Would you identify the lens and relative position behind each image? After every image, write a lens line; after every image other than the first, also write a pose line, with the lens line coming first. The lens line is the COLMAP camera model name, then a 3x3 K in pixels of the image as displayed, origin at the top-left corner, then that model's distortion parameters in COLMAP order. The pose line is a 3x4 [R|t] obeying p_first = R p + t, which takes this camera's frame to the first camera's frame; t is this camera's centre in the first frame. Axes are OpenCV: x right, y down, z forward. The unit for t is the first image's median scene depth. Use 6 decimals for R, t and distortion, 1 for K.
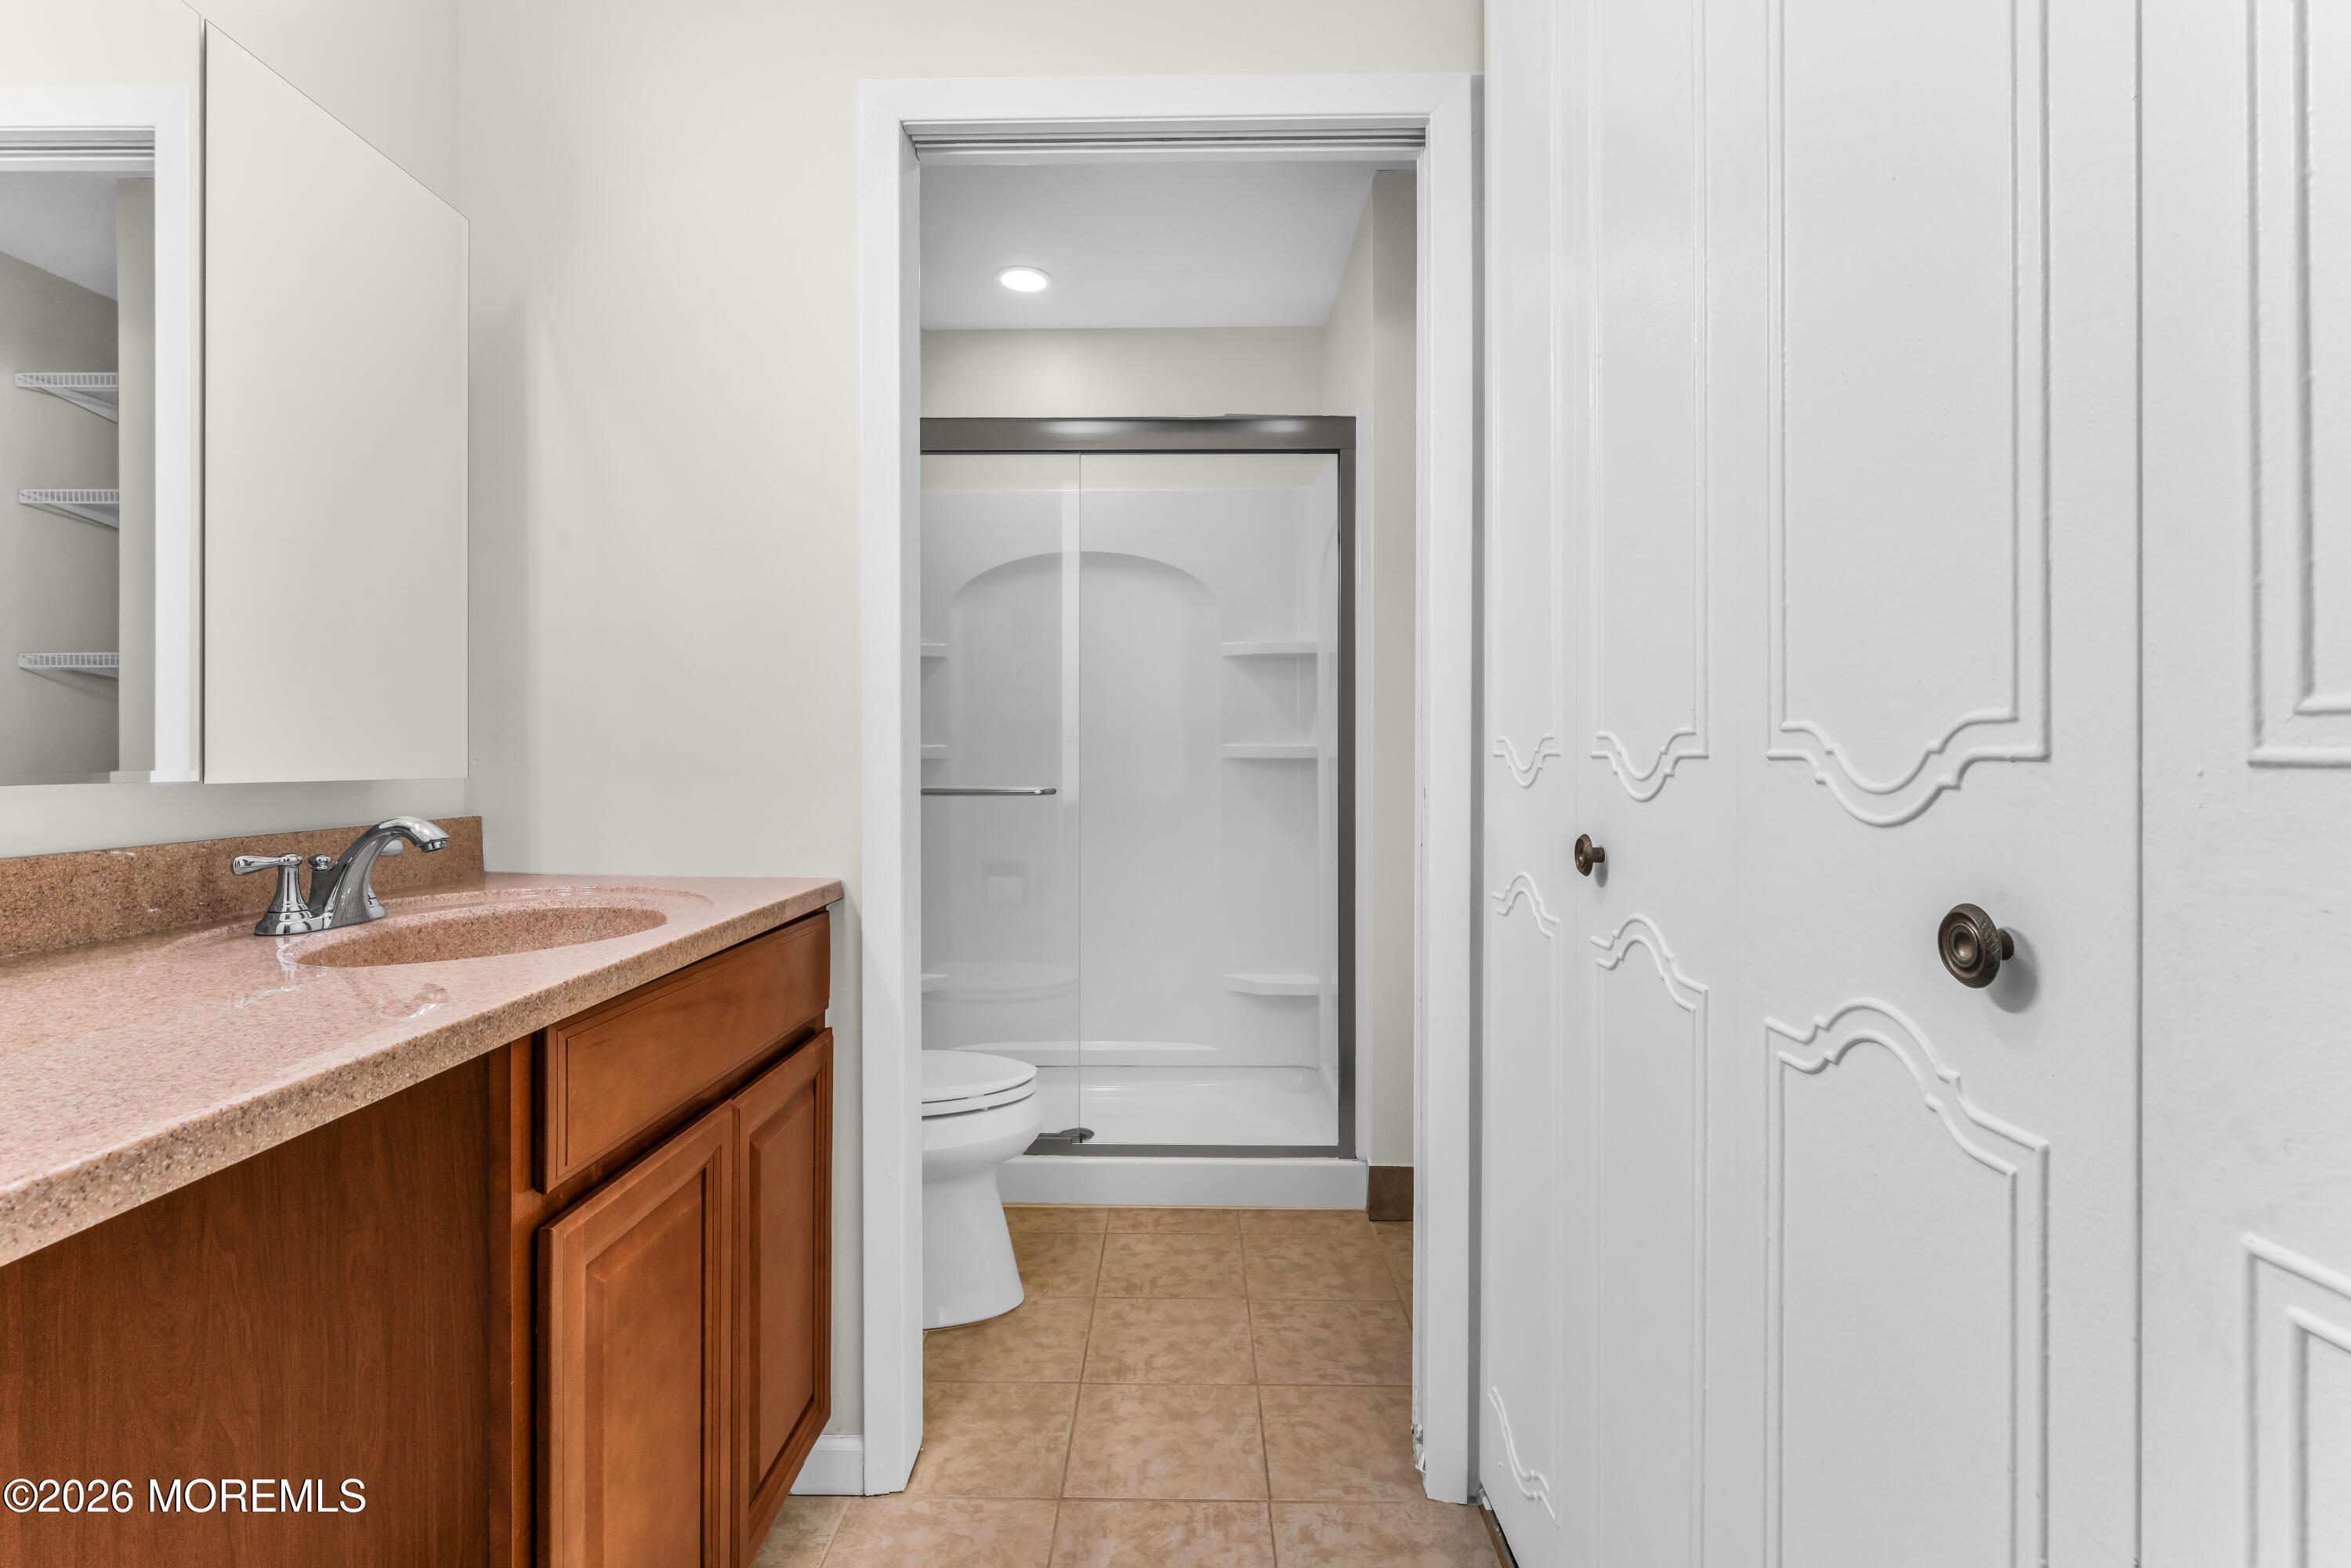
lens RADIAL K [[1166.2, 0, 1175.5], [0, 1166.2, 784.0], [0, 0, 1]] dist [0.001899, -0.000216]
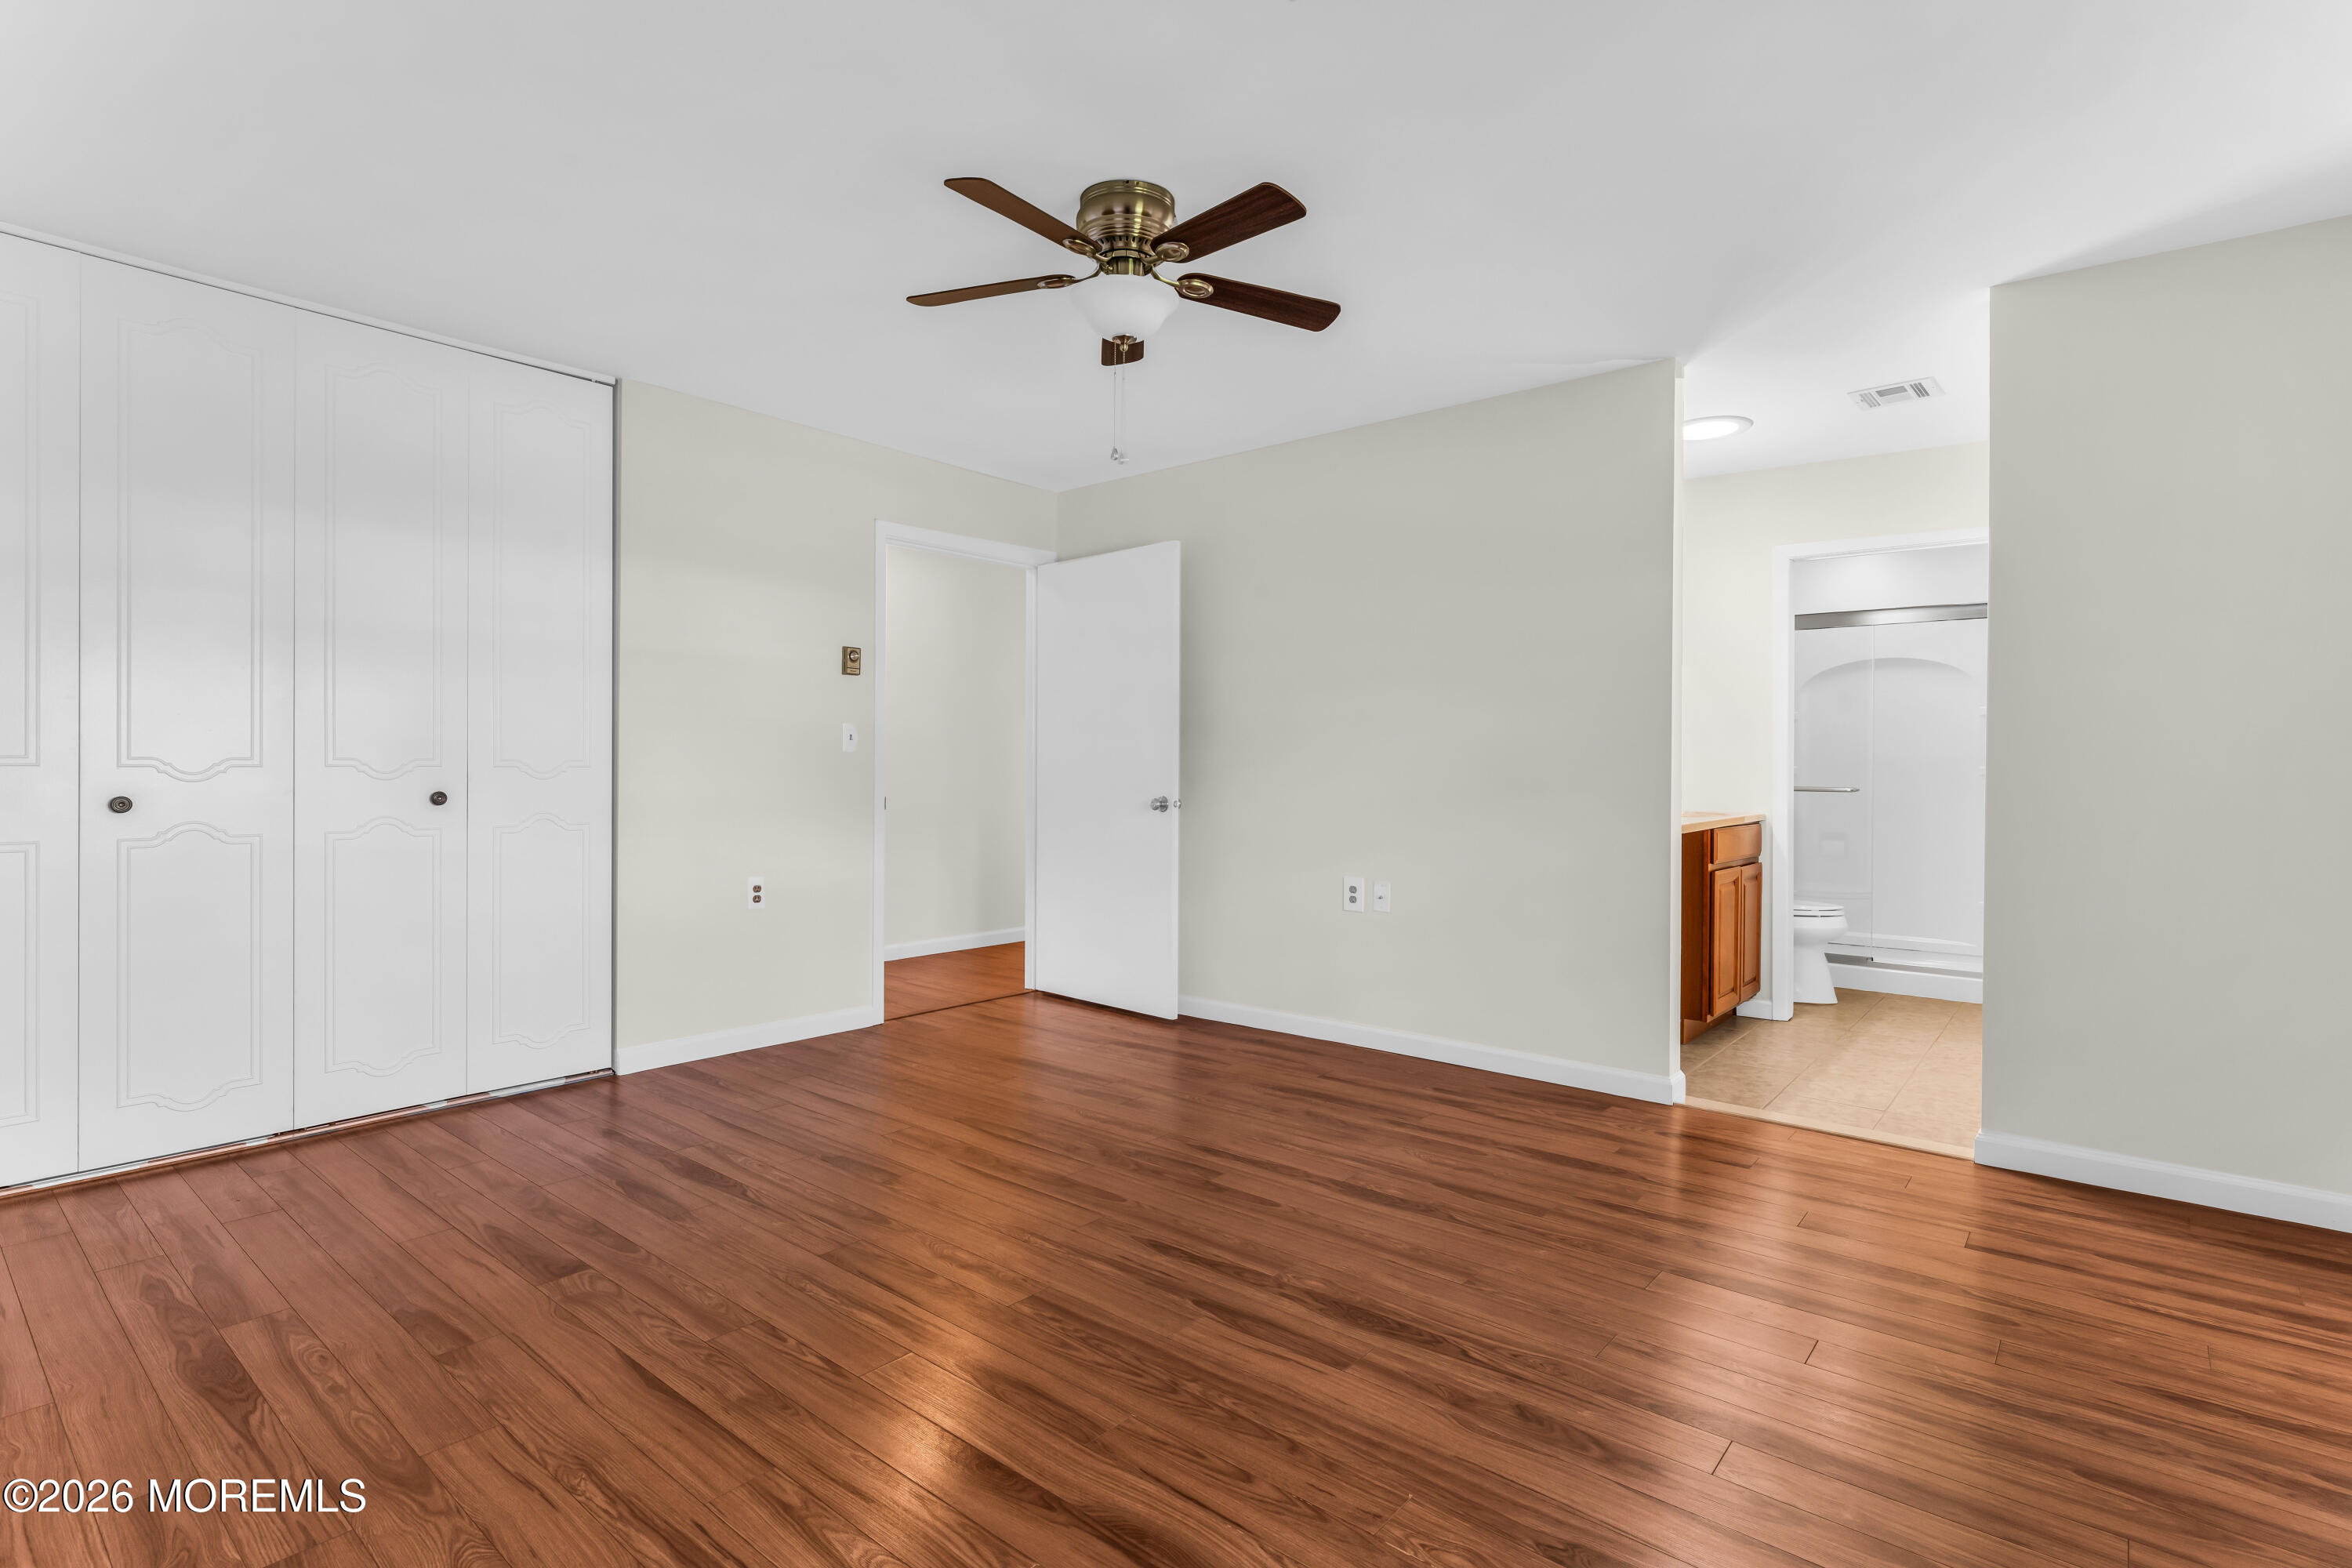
lens RADIAL K [[1166.8, 0, 1176.0], [0, 1166.8, 784.0], [0, 0, 1]] dist [0.001899, -0.000216]
pose [[0.763615, 0.014004, -0.645520, 0.475844], [-0.014118, 0.999888, 0.004991, 0.006532], [0.645517, 0.005303, 0.763727, -2.166668]]
